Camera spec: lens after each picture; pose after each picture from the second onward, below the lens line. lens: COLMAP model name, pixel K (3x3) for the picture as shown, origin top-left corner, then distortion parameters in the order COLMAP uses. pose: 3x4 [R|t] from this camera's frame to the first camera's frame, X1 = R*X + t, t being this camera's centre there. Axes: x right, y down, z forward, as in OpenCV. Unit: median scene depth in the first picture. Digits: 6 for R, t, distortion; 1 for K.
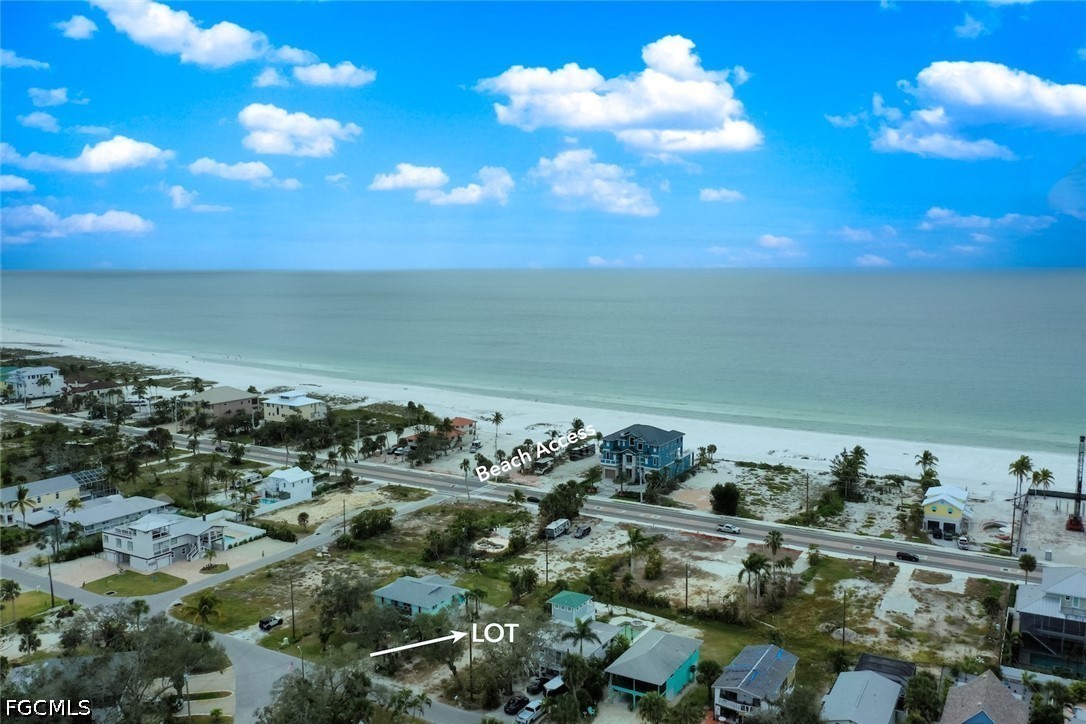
lens RADIAL K [[875.3, 0, 544.2], [0, 875.3, 363.4], [0, 0, 1]] dist [-0.011769, -0.001697]
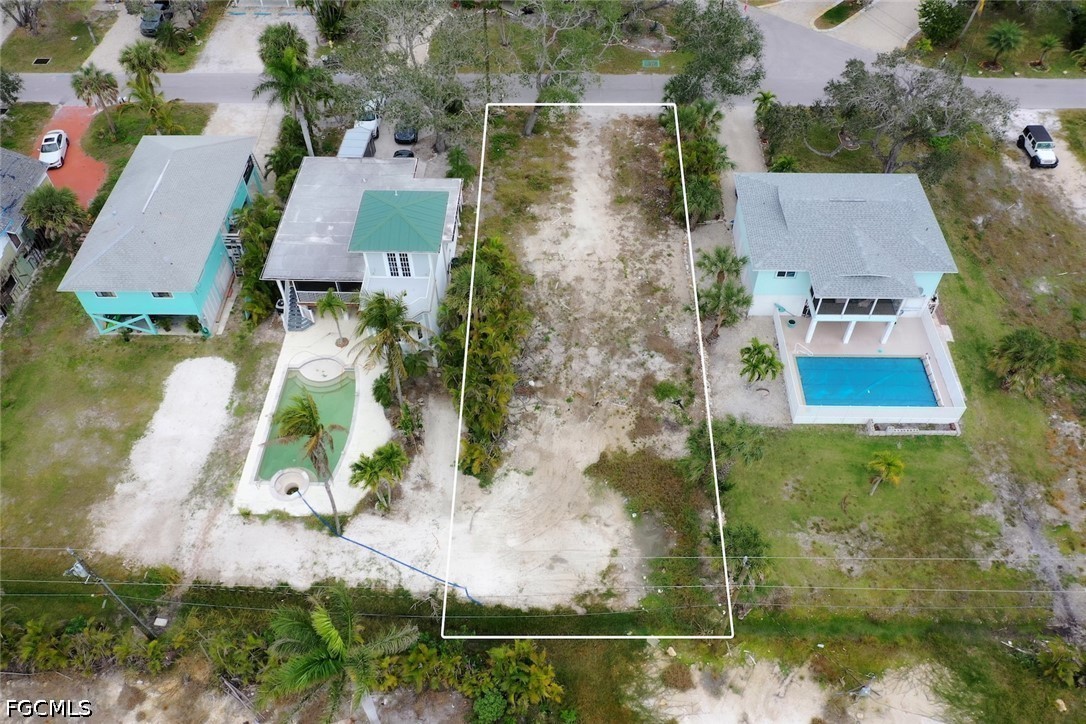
lens RADIAL K [[848.6, 0, 544.6], [0, 848.6, 360.0], [0, 0, 1]] dist [-0.012995, -0.000066]
pose [[-0.871830, 0.378350, -0.311070, 0.083741], [-0.043356, 0.572981, 0.818421, 0.000014], [0.487887, 0.727011, -0.483138, 0.935267]]
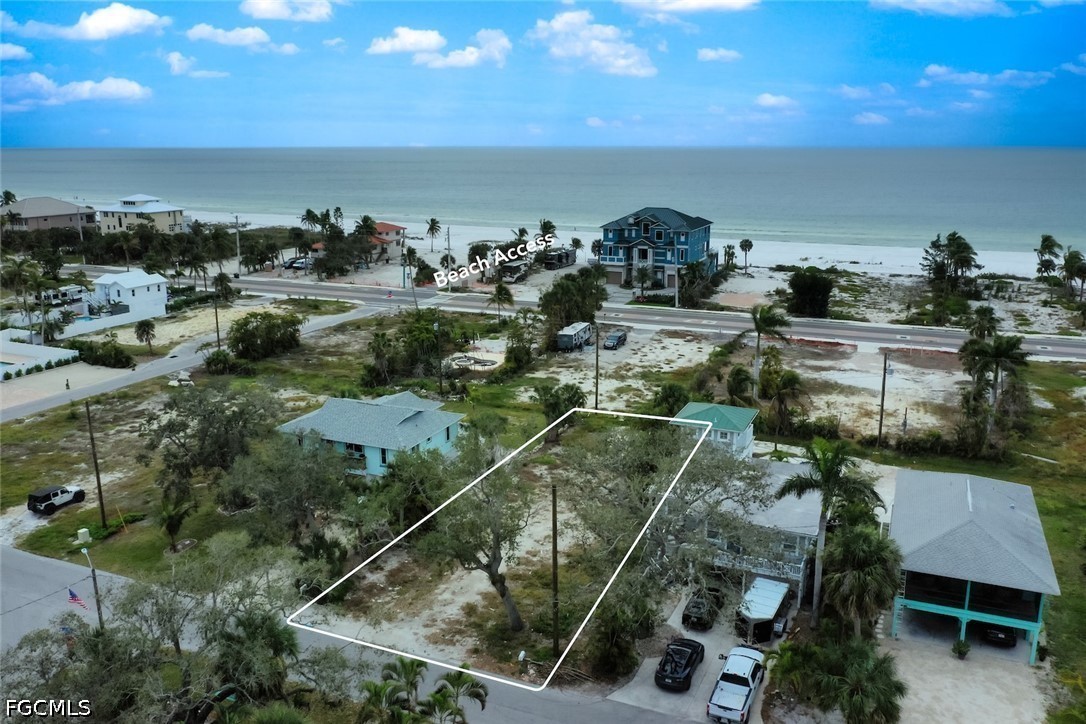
lens RADIAL K [[875.3, 0, 544.2], [0, 875.3, 363.4], [0, 0, 1]] dist [-0.011769, -0.001697]
pose [[0.992277, -0.028970, 0.120615, -0.087150], [0.012708, 0.990972, 0.133468, 0.132928], [-0.123392, -0.130905, 0.983686, 0.415376]]
